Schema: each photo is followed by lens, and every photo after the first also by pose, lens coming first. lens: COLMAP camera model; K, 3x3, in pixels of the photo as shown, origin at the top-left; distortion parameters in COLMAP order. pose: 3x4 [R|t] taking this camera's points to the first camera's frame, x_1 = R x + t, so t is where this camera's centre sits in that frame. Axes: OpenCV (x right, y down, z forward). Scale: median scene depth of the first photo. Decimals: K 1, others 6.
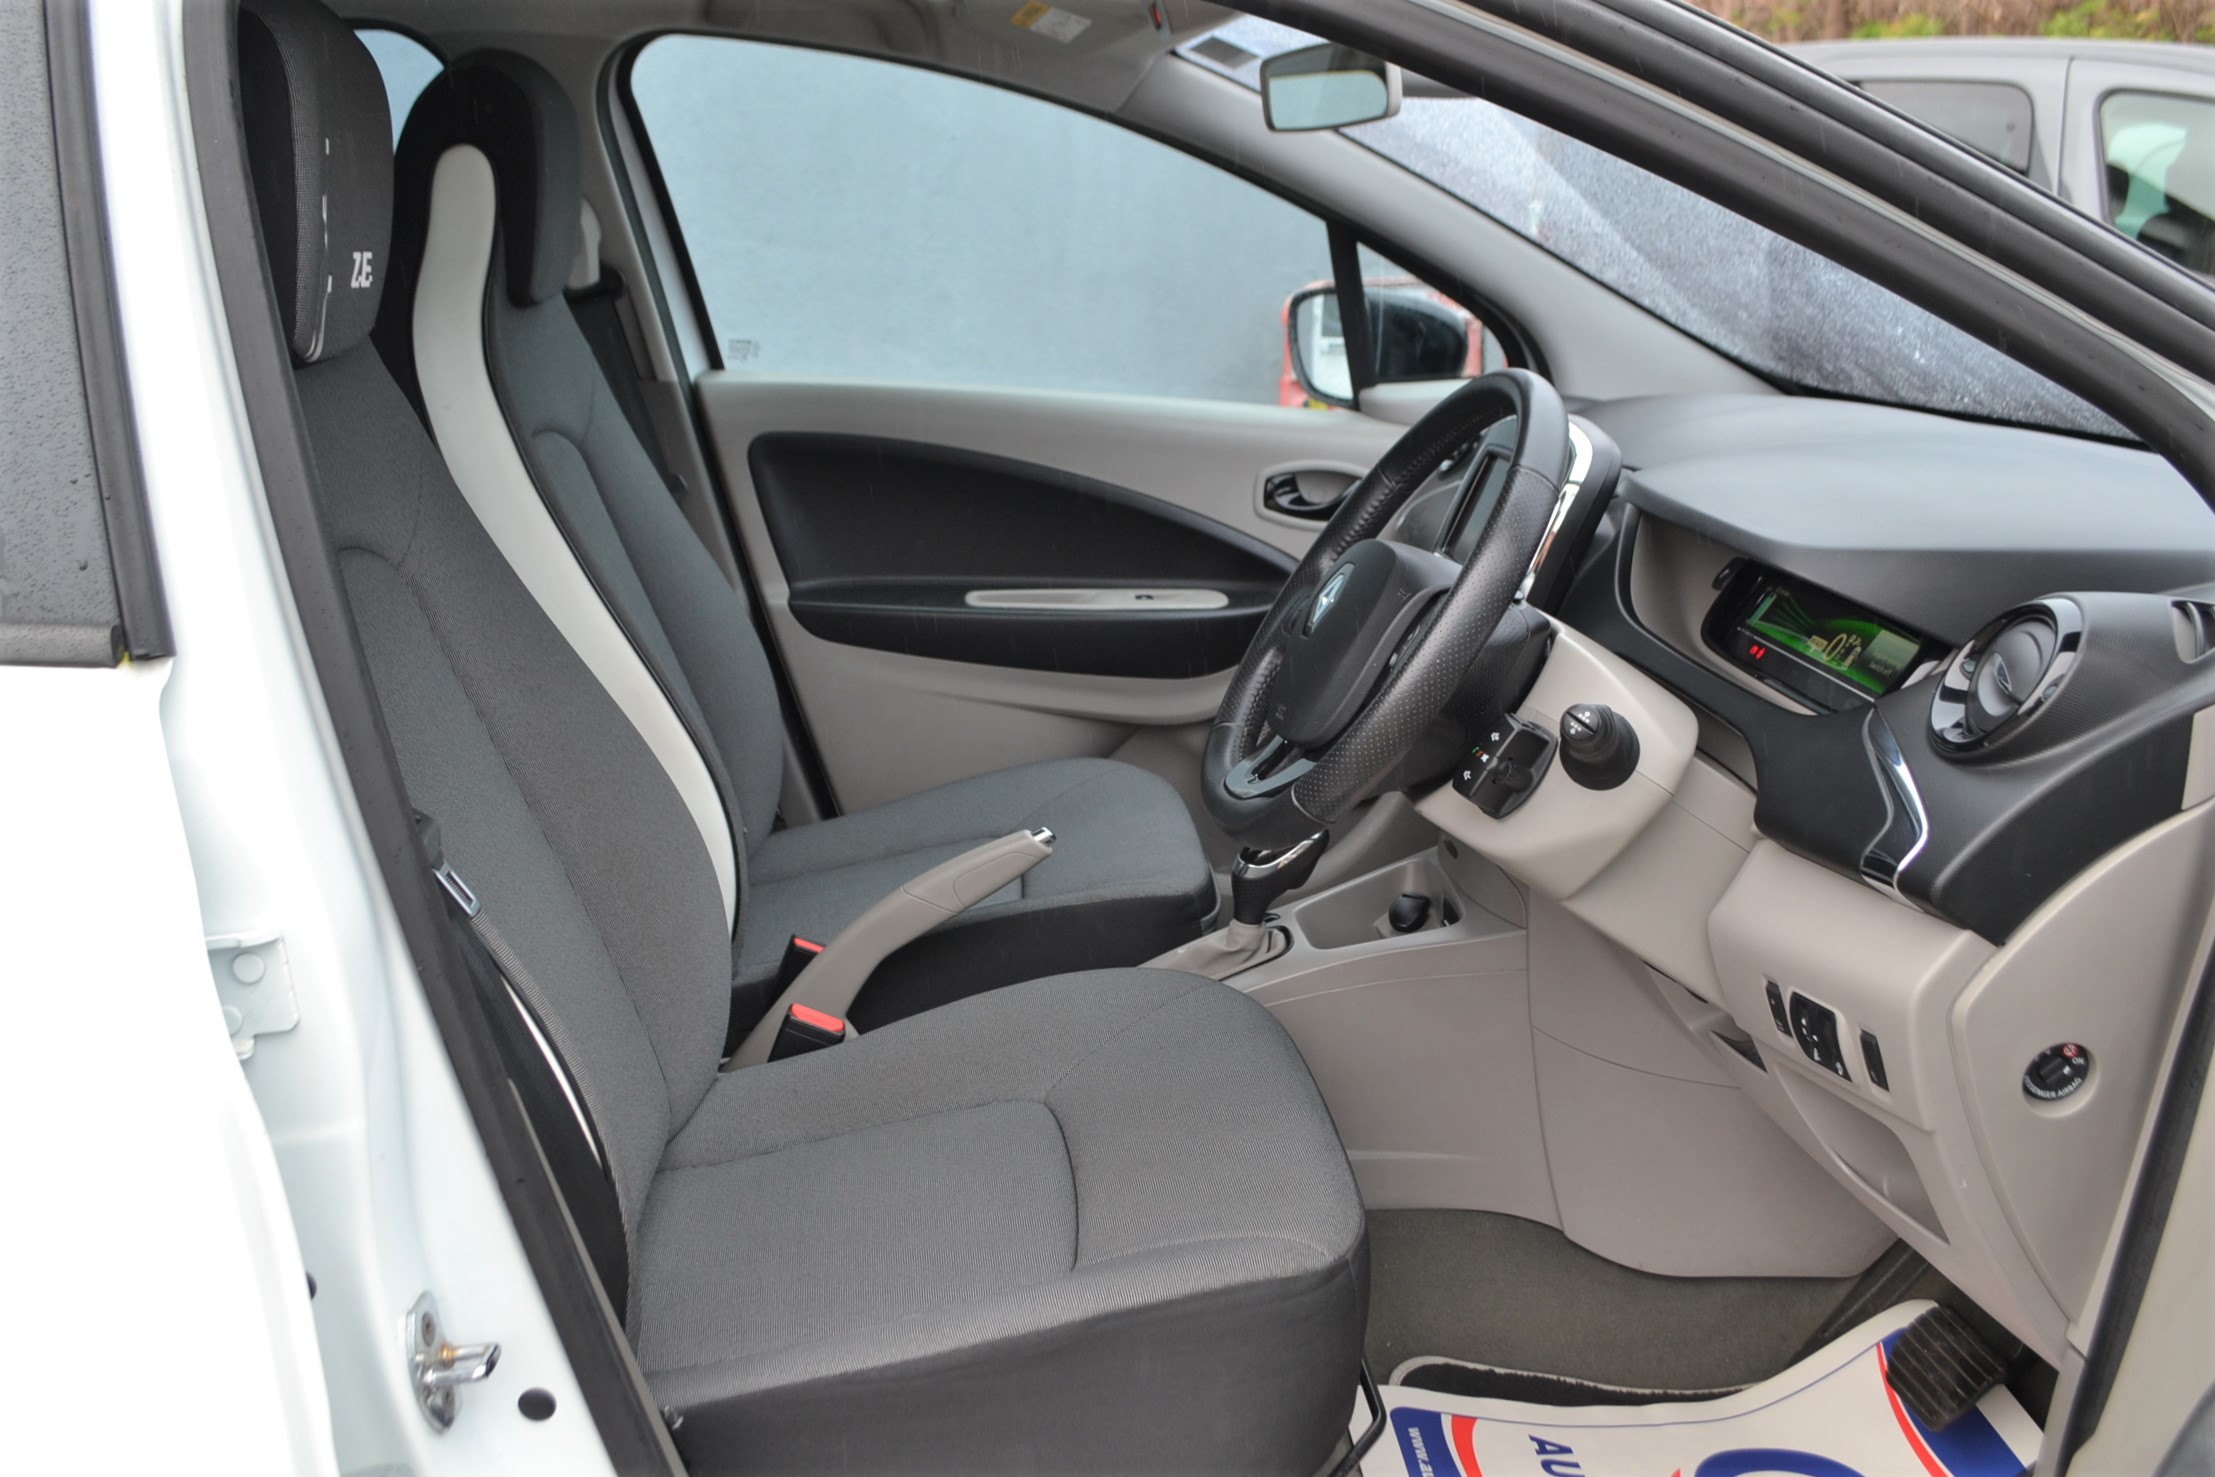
lens RADIAL K [[2276.4, 0, 1113.0], [0, 2276.4, 687.6], [0, 0, 1]] dist [-0.080855, 0.021239]
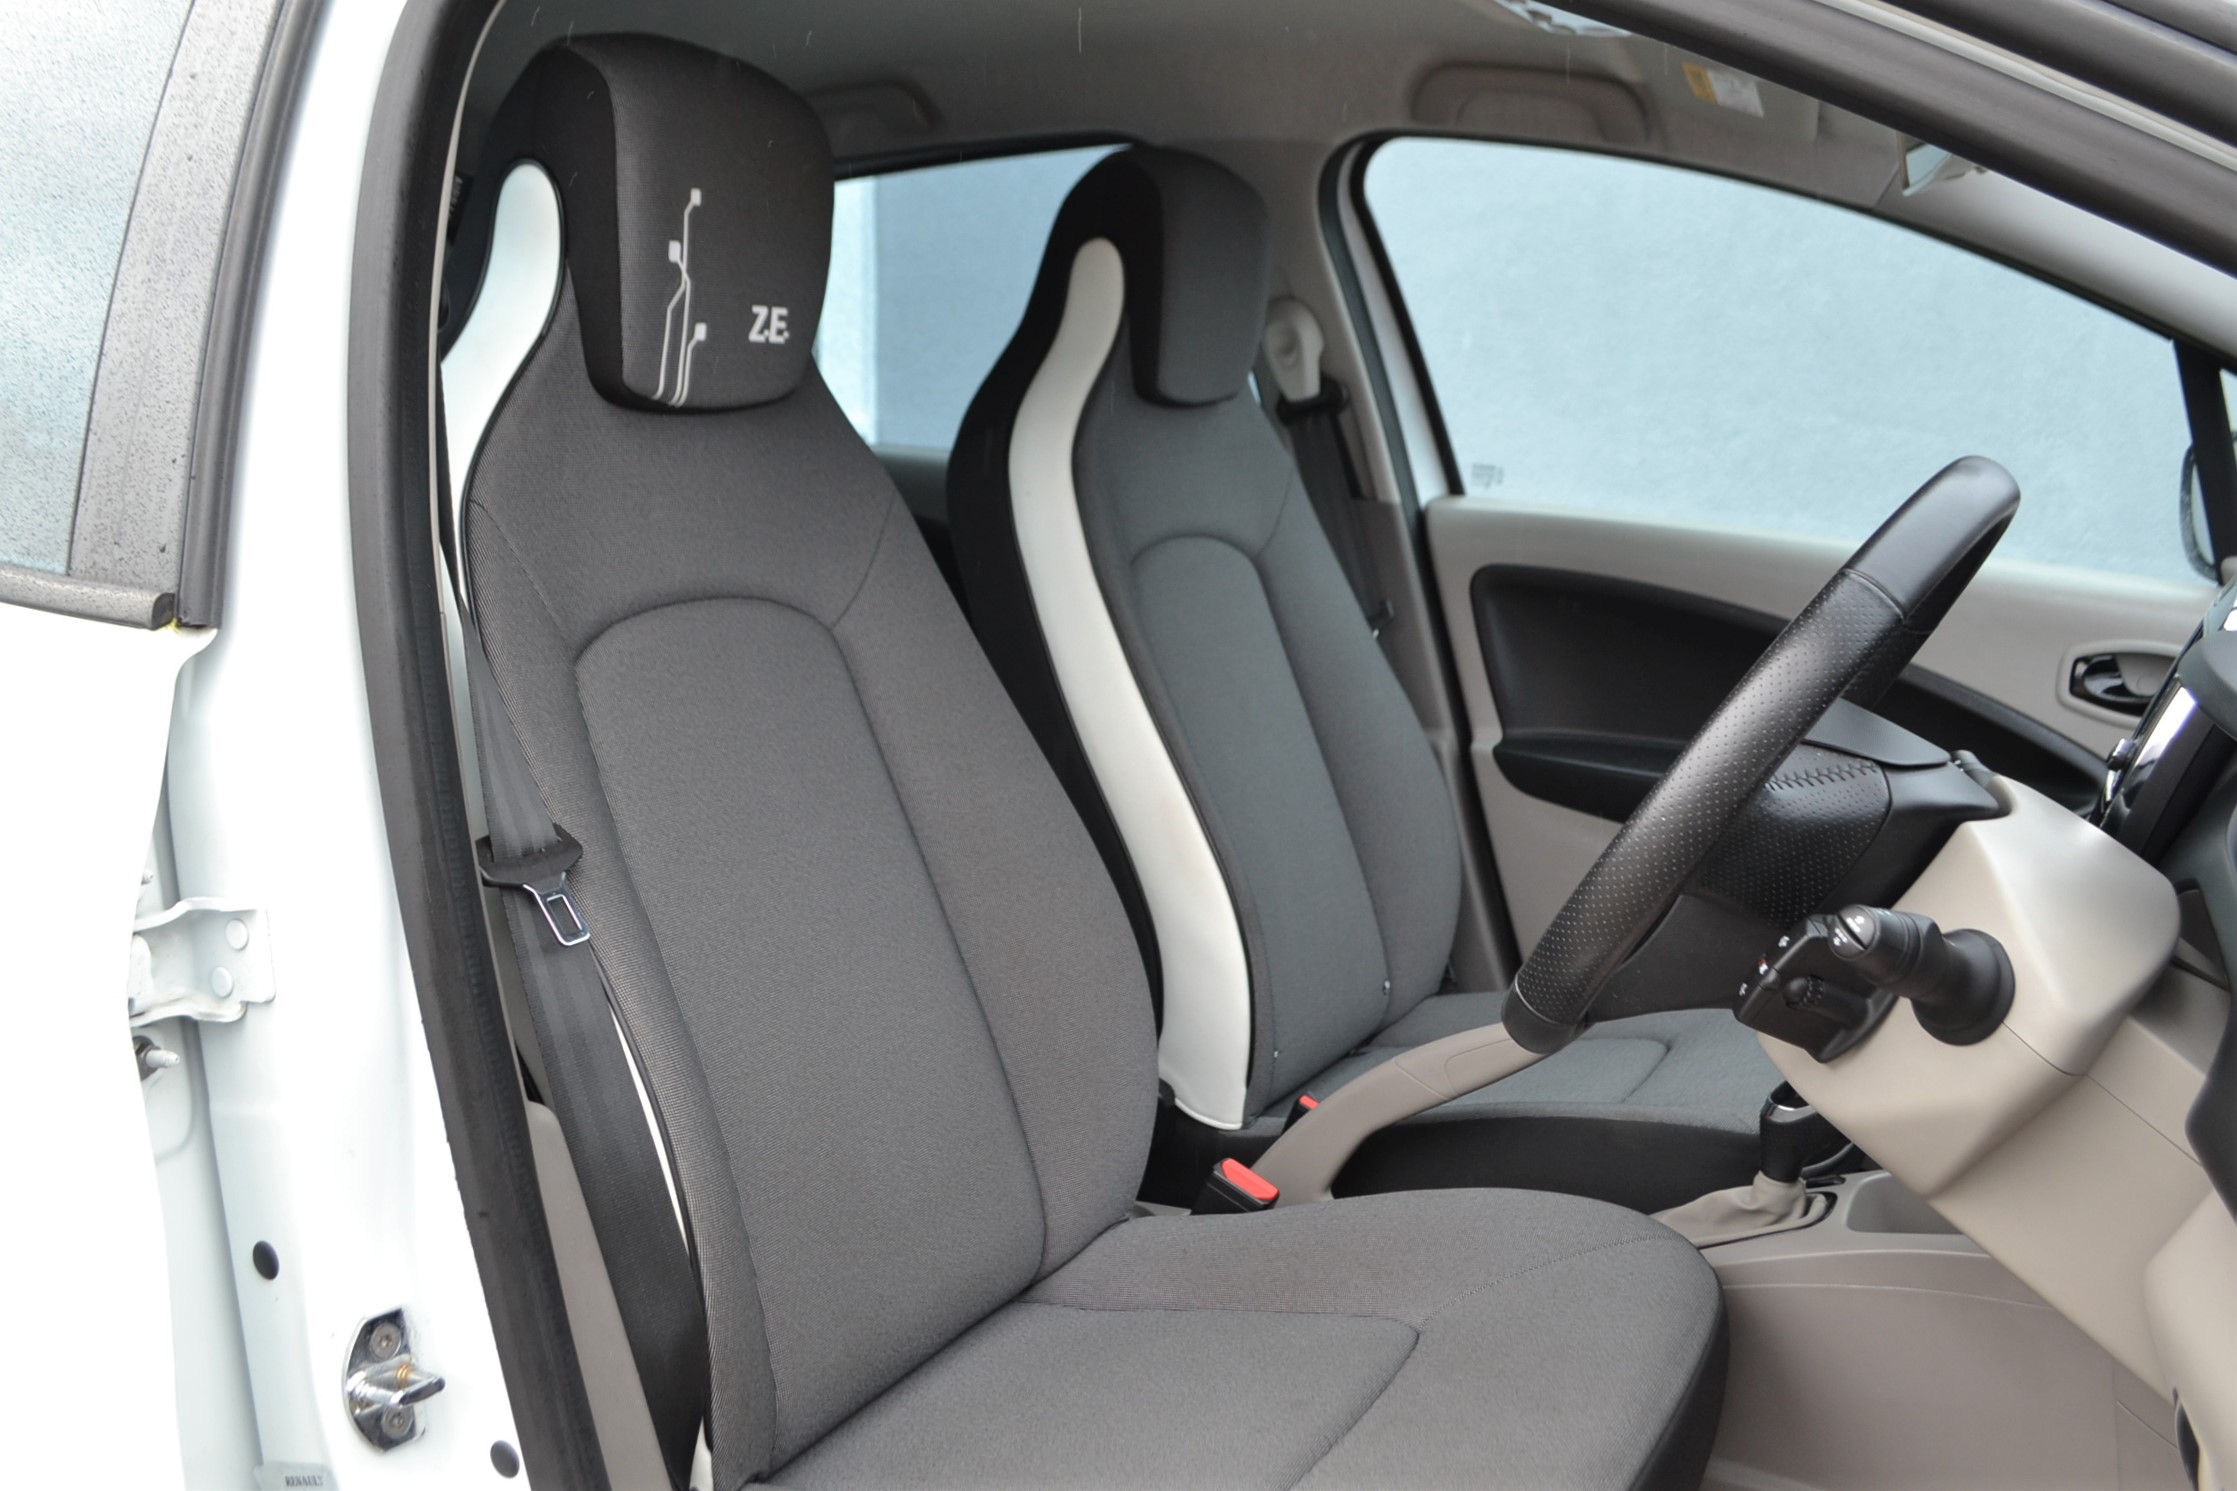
lens RADIAL K [[2219.0, 0, 1113.4], [0, 2219.0, 670.3], [0, 0, 1]] dist [-0.077410, -0.004499]
pose [[0.817314, 0.079996, -0.570613, 0.296694], [-0.136750, 0.988951, -0.057228, 0.004150], [0.559730, 0.124804, 0.819223, 0.224549]]
